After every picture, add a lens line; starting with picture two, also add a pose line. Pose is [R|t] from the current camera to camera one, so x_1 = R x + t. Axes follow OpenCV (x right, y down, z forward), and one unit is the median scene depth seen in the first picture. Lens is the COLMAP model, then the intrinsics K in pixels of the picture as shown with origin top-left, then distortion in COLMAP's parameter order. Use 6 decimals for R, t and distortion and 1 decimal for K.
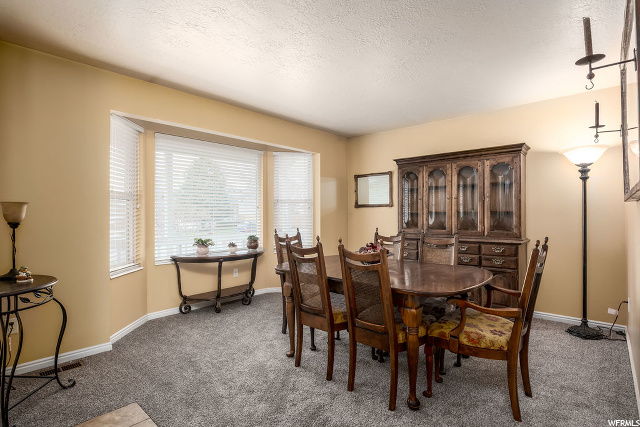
lens RADIAL K [[308.4, 0, 321.9], [0, 308.4, 214.8], [0, 0, 1]] dist [-0.012274, -0.001252]
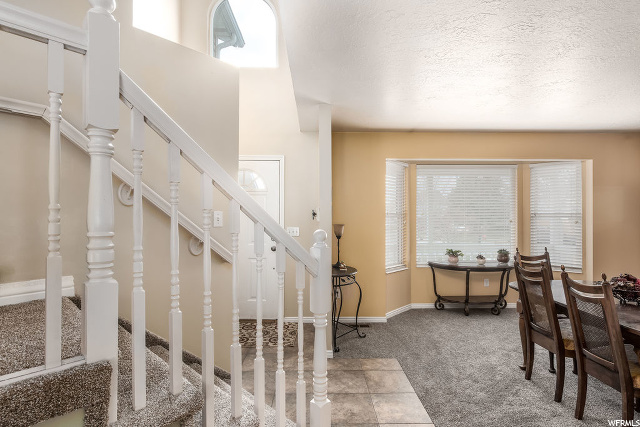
lens RADIAL K [[330.9, 0, 321.1], [0, 330.9, 212.5], [0, 0, 1]] dist [-0.003597, -0.000374]
pose [[0.668962, 0.001159, -0.743296, 0.281458], [0.002555, 0.999989, 0.003858, -0.092564], [0.743292, -0.004480, 0.668952, -0.291448]]
